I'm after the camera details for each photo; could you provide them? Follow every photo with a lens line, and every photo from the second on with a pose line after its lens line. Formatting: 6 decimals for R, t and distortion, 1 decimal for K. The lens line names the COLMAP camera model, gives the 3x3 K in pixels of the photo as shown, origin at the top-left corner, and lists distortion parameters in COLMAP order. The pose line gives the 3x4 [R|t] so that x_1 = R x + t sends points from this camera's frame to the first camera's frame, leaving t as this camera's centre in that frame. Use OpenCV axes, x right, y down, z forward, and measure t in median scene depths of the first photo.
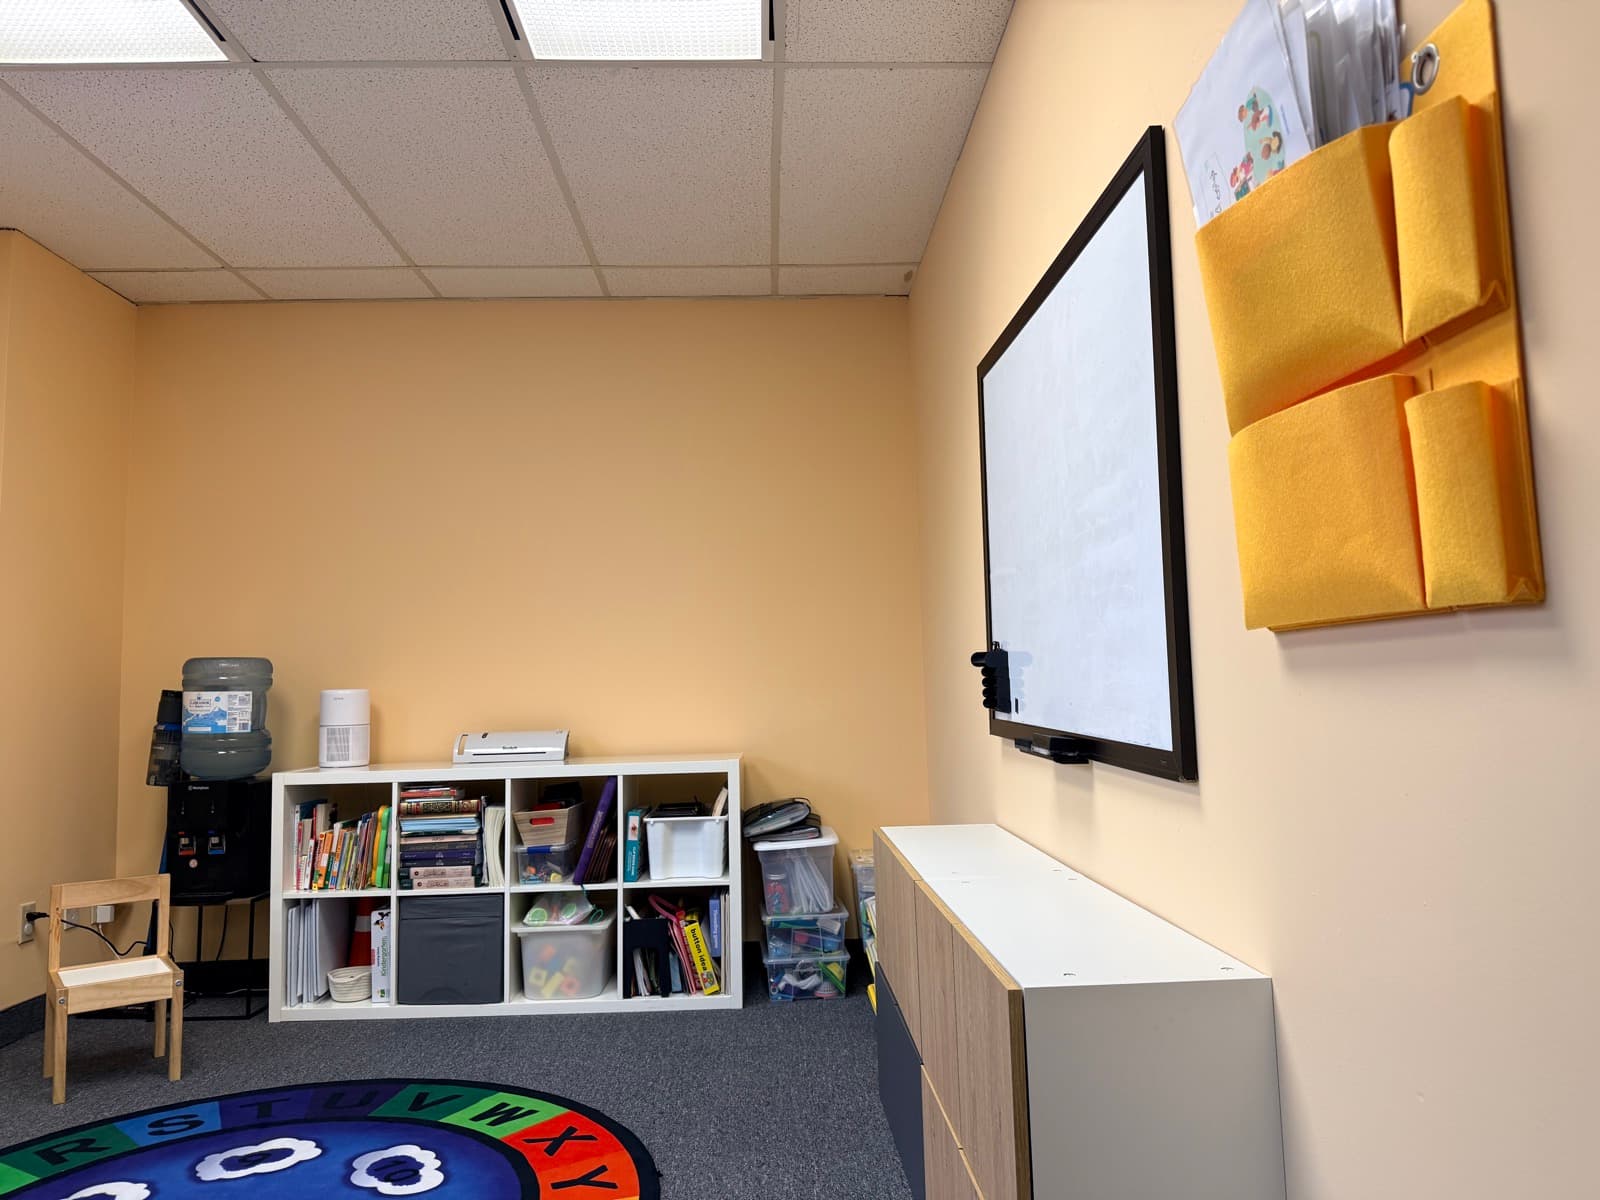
lens RADIAL K [[1139.8, 0, 797.7], [0, 1139.8, 574.1], [0, 0, 1]] dist [-0.003820, -0.007553]
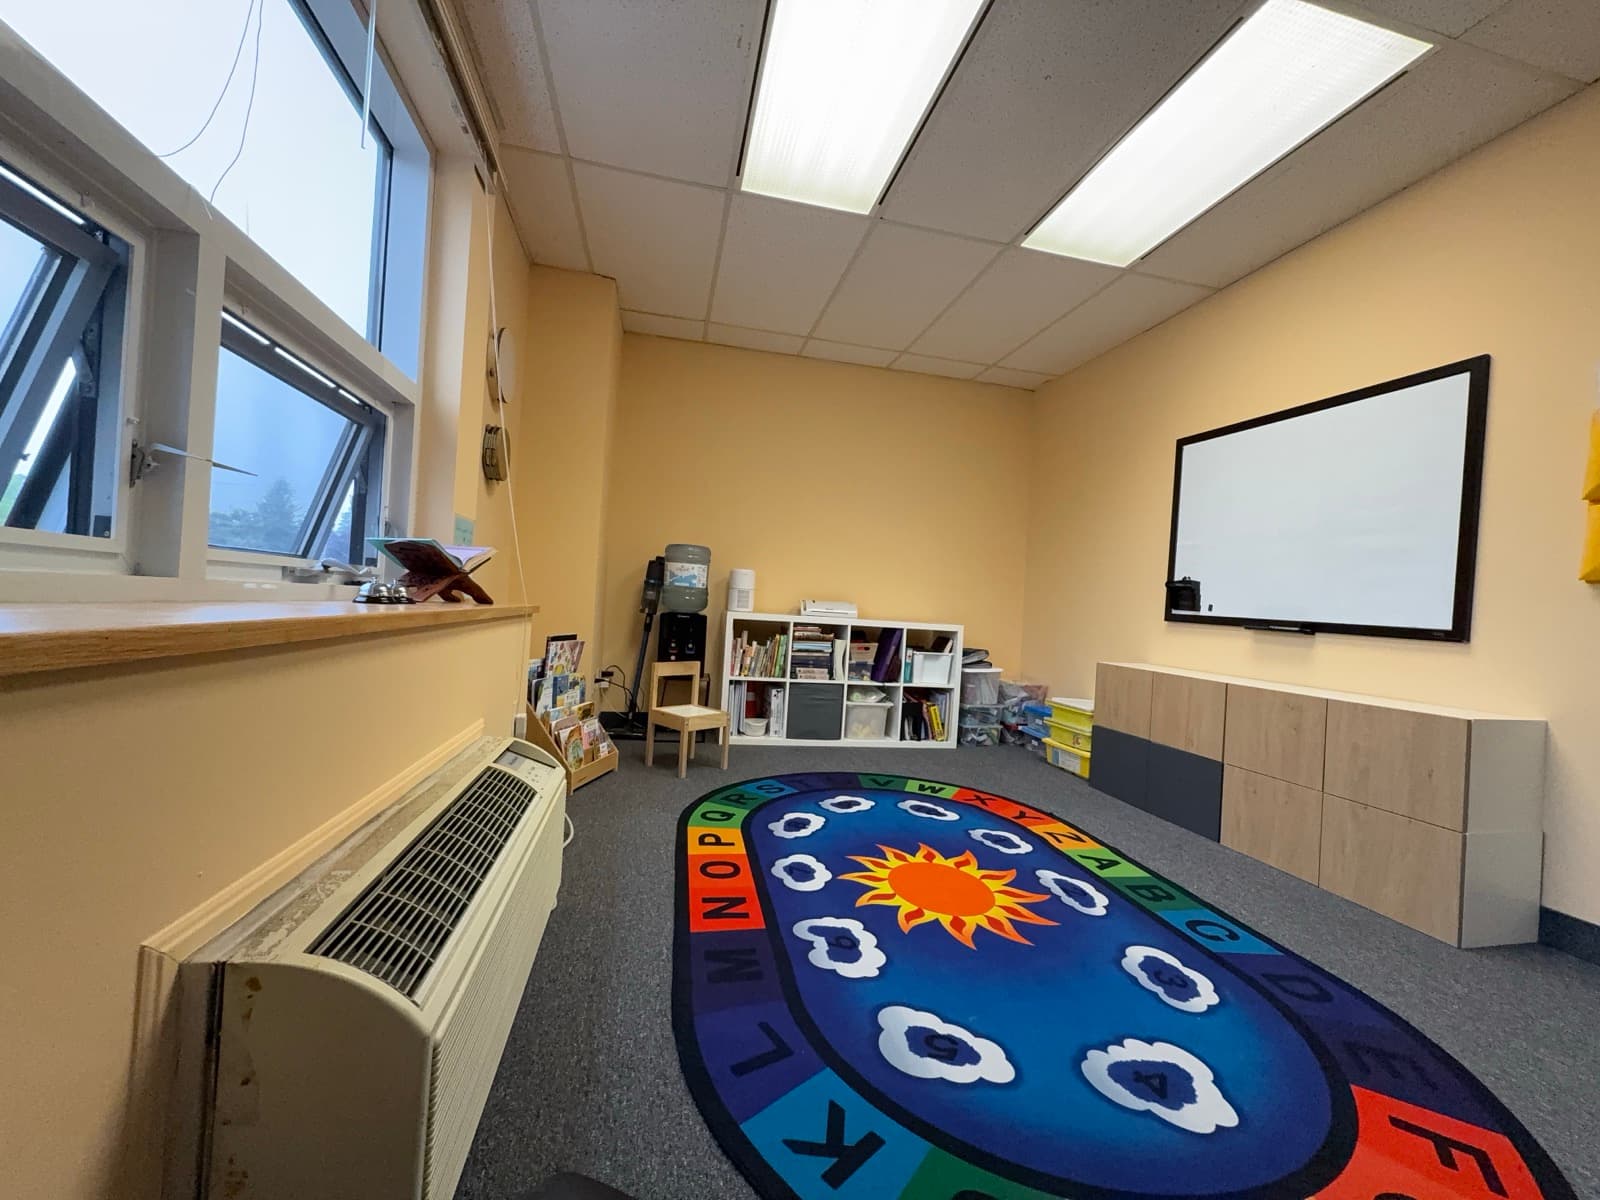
lens RADIAL K [[638.6, 0, 805.2], [0, 638.6, 599.3], [0, 0, 1]] dist [0.001383, 0.000235]
pose [[0.977731, 0.089255, 0.189938, -0.533684], [-0.107394, 0.990364, 0.087436, 0.053333], [-0.180304, -0.105887, 0.977895, -0.014695]]
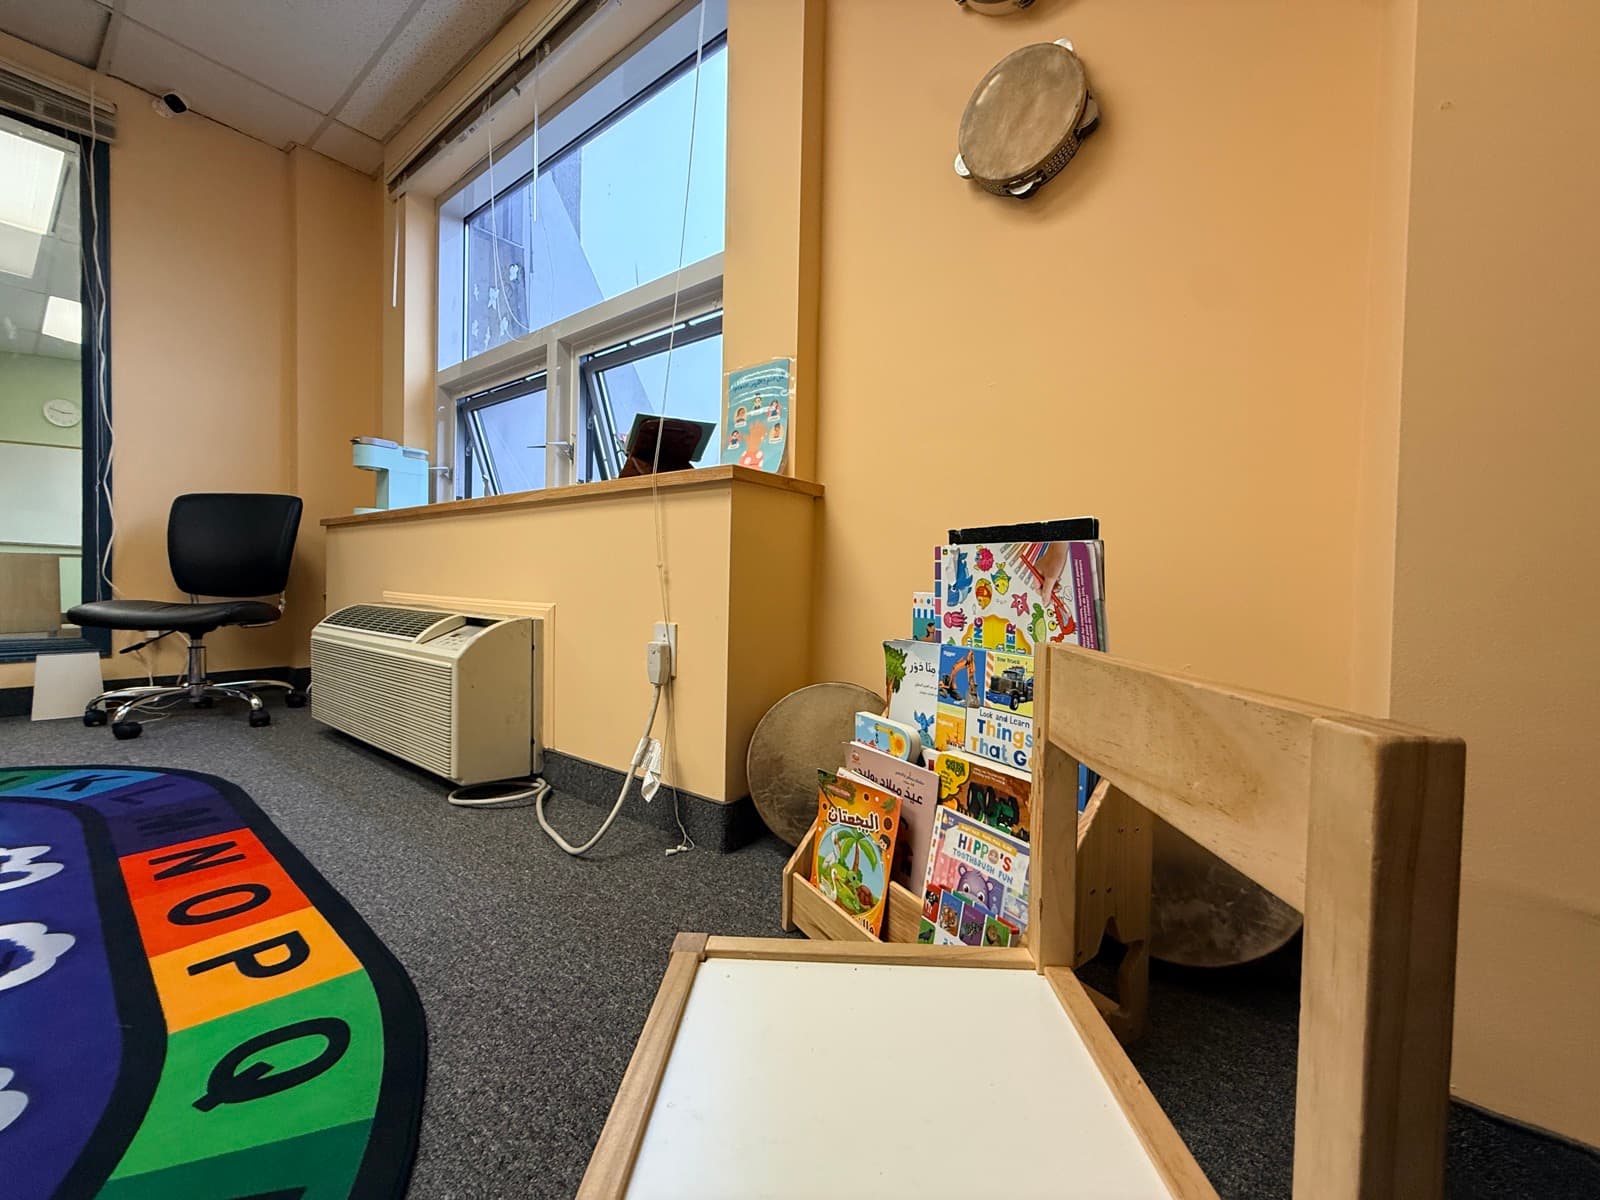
lens RADIAL K [[638.8, 0, 800.0], [0, 638.8, 600.0], [0, 0, 1]] dist [0.001510, -0.000094]
pose [[-0.641612, 0.036372, -0.766166, -0.433171], [0.079374, 0.996661, -0.019156, 0.223563], [0.762911, -0.073105, -0.642357, 0.890046]]
